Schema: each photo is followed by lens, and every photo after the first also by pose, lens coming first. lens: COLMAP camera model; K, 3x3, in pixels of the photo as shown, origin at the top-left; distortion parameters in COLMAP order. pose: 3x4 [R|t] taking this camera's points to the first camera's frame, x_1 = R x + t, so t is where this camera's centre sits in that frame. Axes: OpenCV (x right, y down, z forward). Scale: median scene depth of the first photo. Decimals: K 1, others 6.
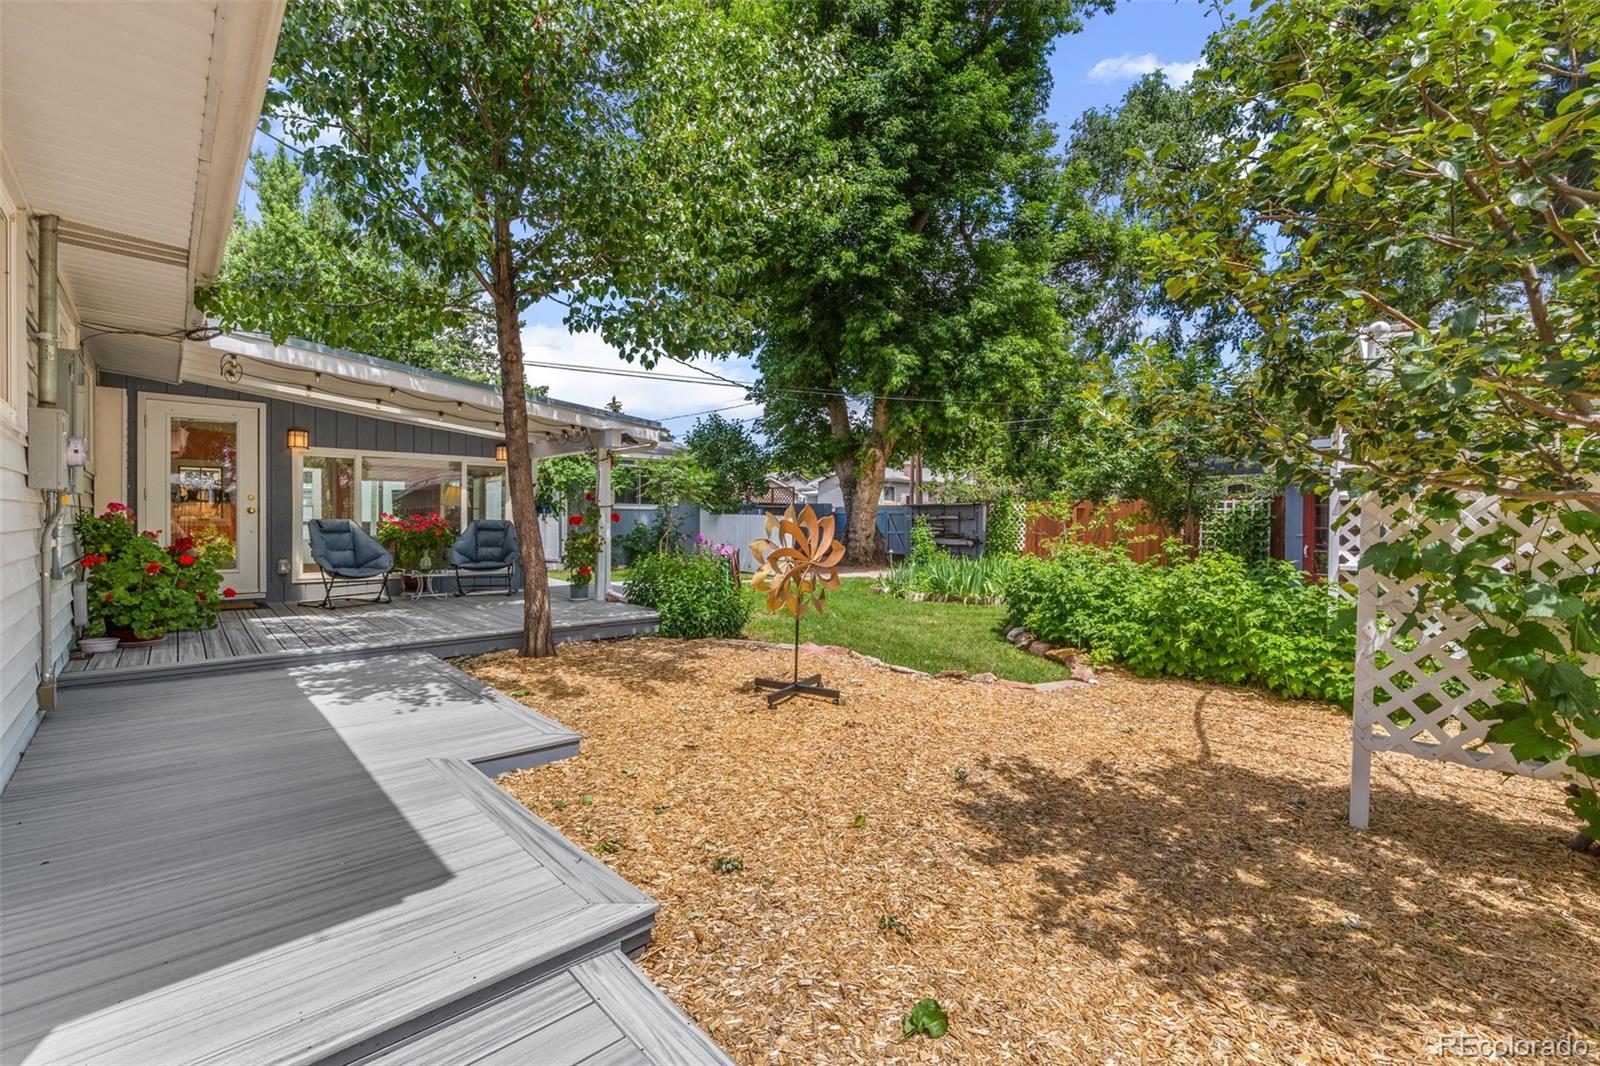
lens RADIAL K [[698.9, 0, 807.8], [0, 698.9, 531.9], [0, 0, 1]] dist [-0.002126, -0.000050]
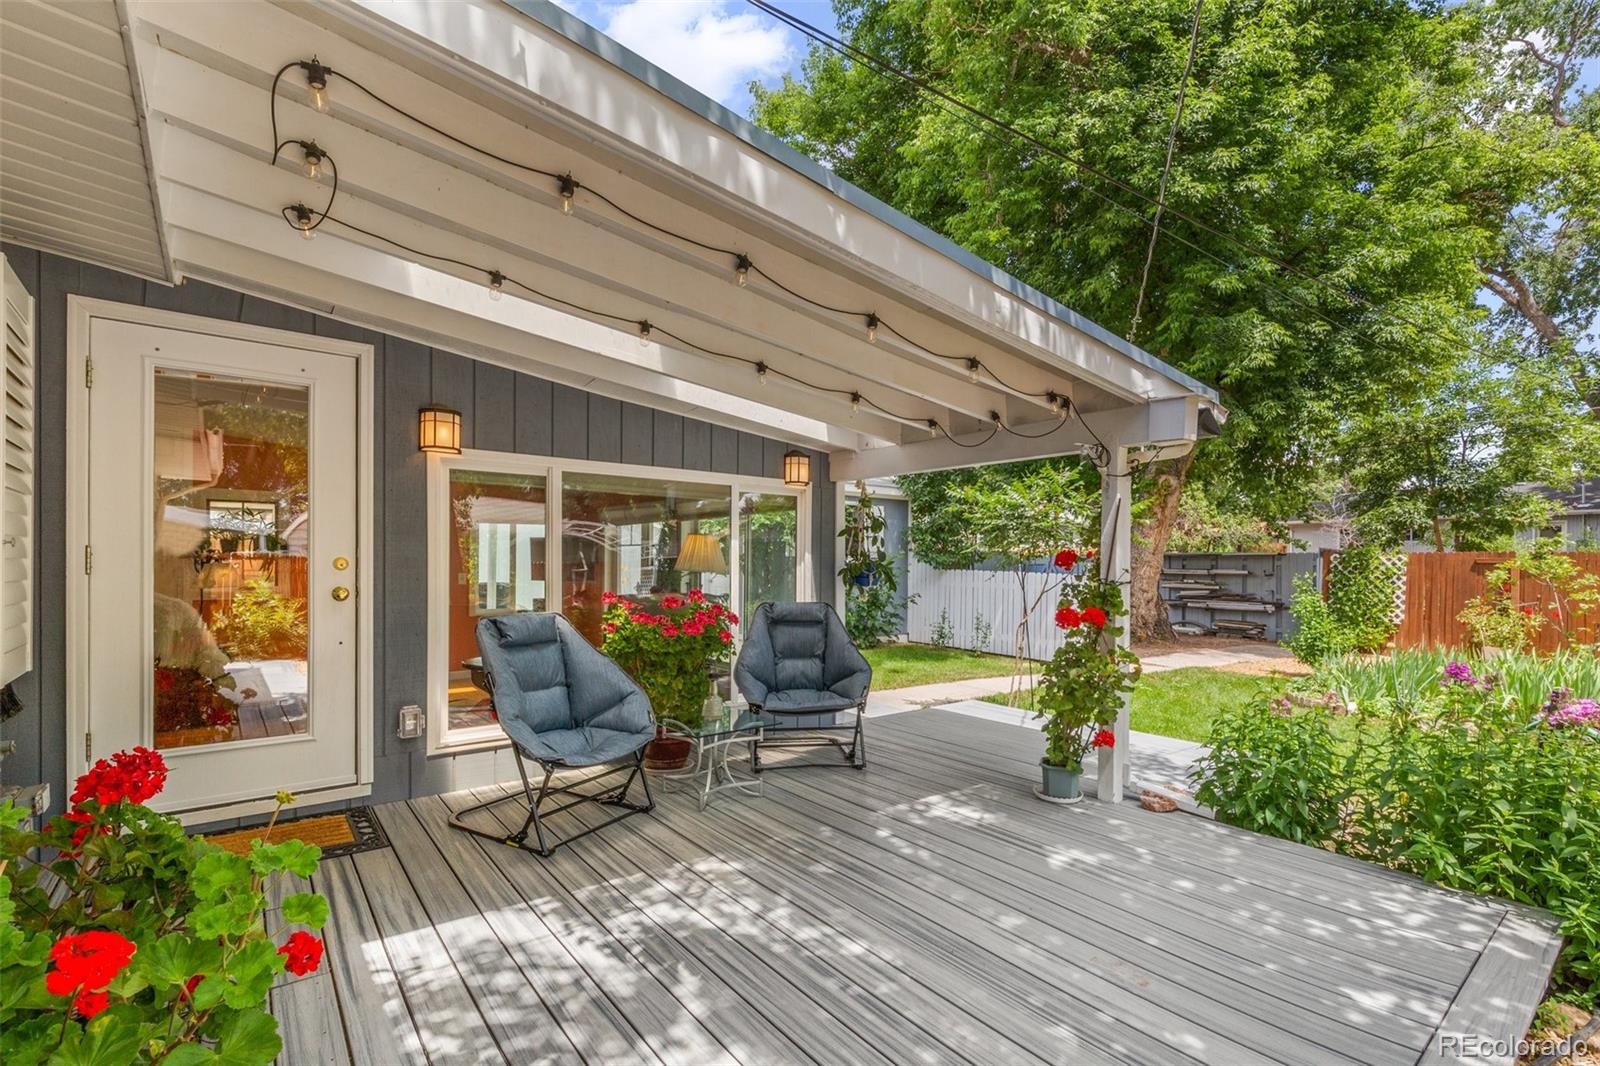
lens RADIAL K [[698.9, 0, 781.3], [0, 698.9, 577.9], [0, 0, 1]] dist [-0.002126, -0.000050]
pose [[0.997342, 0.001305, -0.072847, -0.481314], [-0.000904, 0.999984, 0.005535, -0.042475], [0.072853, -0.005455, 0.997328, 0.573288]]
